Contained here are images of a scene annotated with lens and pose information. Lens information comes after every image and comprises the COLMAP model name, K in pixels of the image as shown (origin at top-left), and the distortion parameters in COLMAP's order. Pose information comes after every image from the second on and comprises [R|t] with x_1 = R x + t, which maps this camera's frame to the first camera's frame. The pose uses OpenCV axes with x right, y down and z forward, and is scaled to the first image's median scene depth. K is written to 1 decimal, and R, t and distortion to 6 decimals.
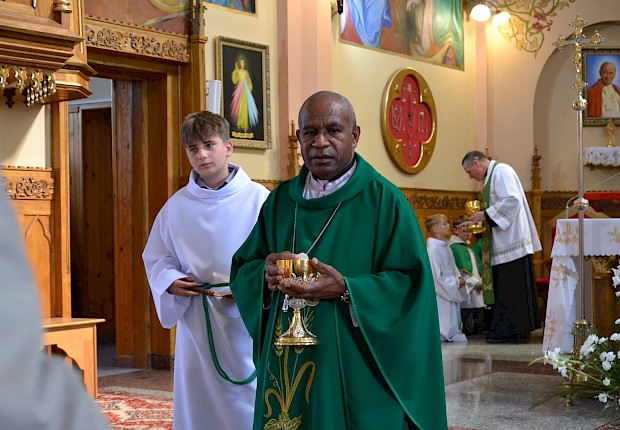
lens RADIAL K [[1079.0, 0, 303.7], [0, 1079.0, 237.5], [0, 0, 1]] dist [-0.014274, 0.000000]
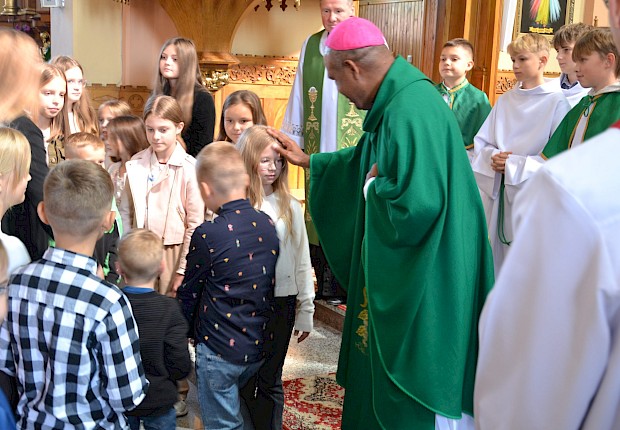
lens RADIAL K [[859.4, 0, 304.2], [0, 859.4, 234.6], [0, 0, 1]] dist [-0.036044, 0.000000]
pose [[0.901531, 0.132414, -0.411957, 0.106862], [-0.059155, 0.980805, 0.185802, -0.038835], [0.428652, -0.143137, 0.892059, 0.107625]]
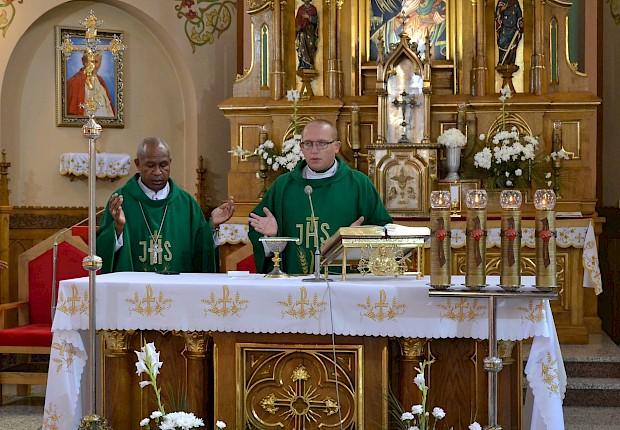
lens RADIAL K [[1289.9, 0, 308.8], [0, 1289.9, 240.5], [0, 0, 1]] dist [-0.009790, 0.000000]
pose [[0.892959, 0.003911, 0.450121, -0.011056], [-0.008706, 0.999925, 0.008583, -0.040264], [-0.450053, -0.011583, 0.892927, 0.088135]]
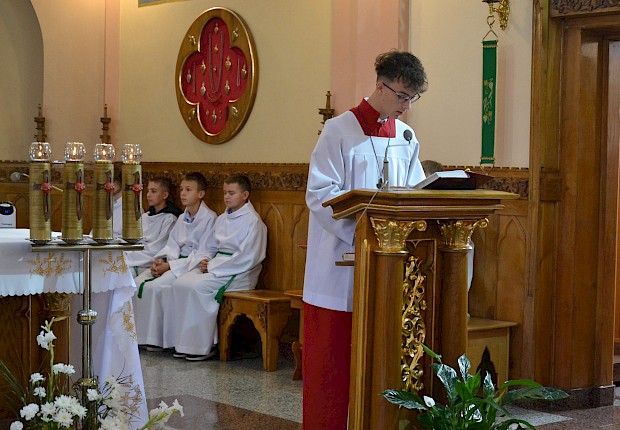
lens RADIAL K [[1251.5, 0, 306.7], [0, 1251.5, 238.7], [0, 0, 1]] dist [-0.013204, 0.000000]
pose [[0.245925, -0.035652, 0.968633, -0.212550], [-0.011762, 0.999140, 0.039761, -0.039380], [-0.969217, -0.021171, 0.245294, 0.352646]]
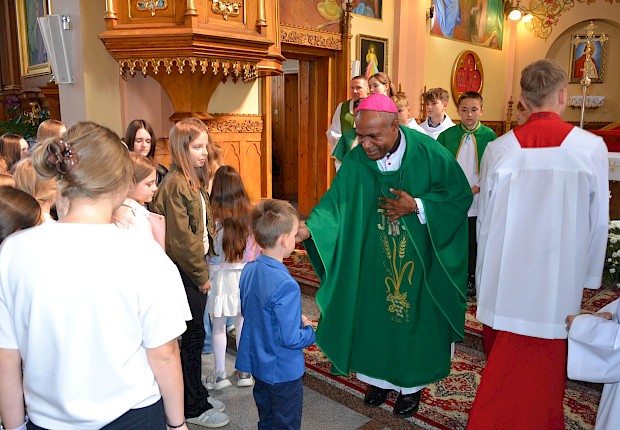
lens RADIAL K [[525.0, 0, 310.4], [0, 525.0, 221.8], [0, 0, 1]] dist [-0.016866, 0.012883]
pose [[0.985035, 0.051039, -0.164623, -0.002279], [-0.021137, 0.983711, 0.178513, -0.036763], [0.171052, -0.172362, 0.970068, 0.113798]]
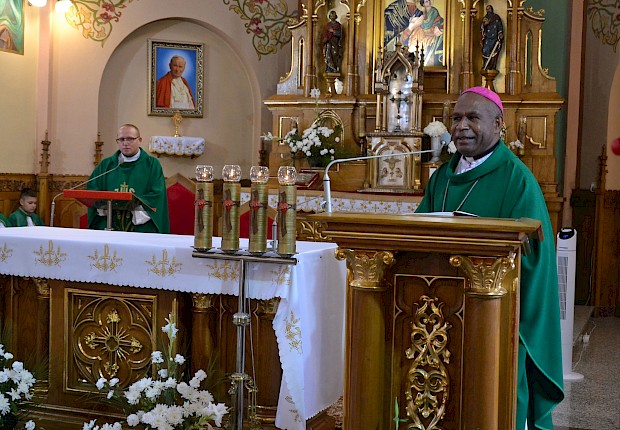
lens RADIAL K [[938.3, 0, 307.2], [0, 938.3, 229.4], [0, 0, 1]] dist [-0.013275, 0.000000]
pose [[0.965929, 0.029983, 0.257065, 0.249736], [-0.040865, 0.998476, 0.037091, -0.045944], [-0.255561, -0.046332, 0.965682, 0.097810]]
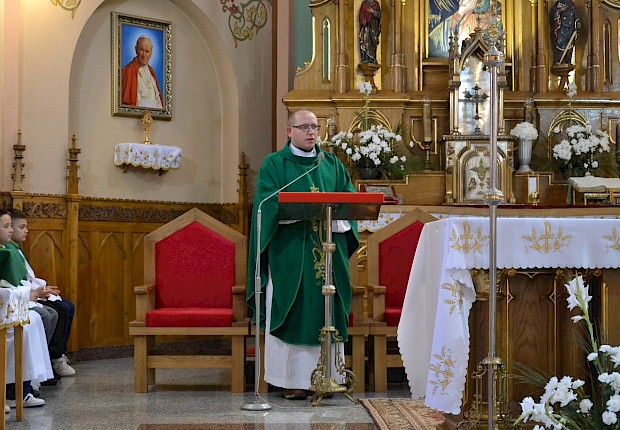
lens RADIAL K [[1251.5, 0, 314.0], [0, 1251.5, 220.4], [0, 0, 1]] dist [-0.013204, 0.000000]
pose [[0.788867, 0.032619, 0.613697, -0.254859], [-0.005947, 0.998949, -0.045451, 0.017171], [-0.614535, 0.032205, 0.788232, 0.299722]]
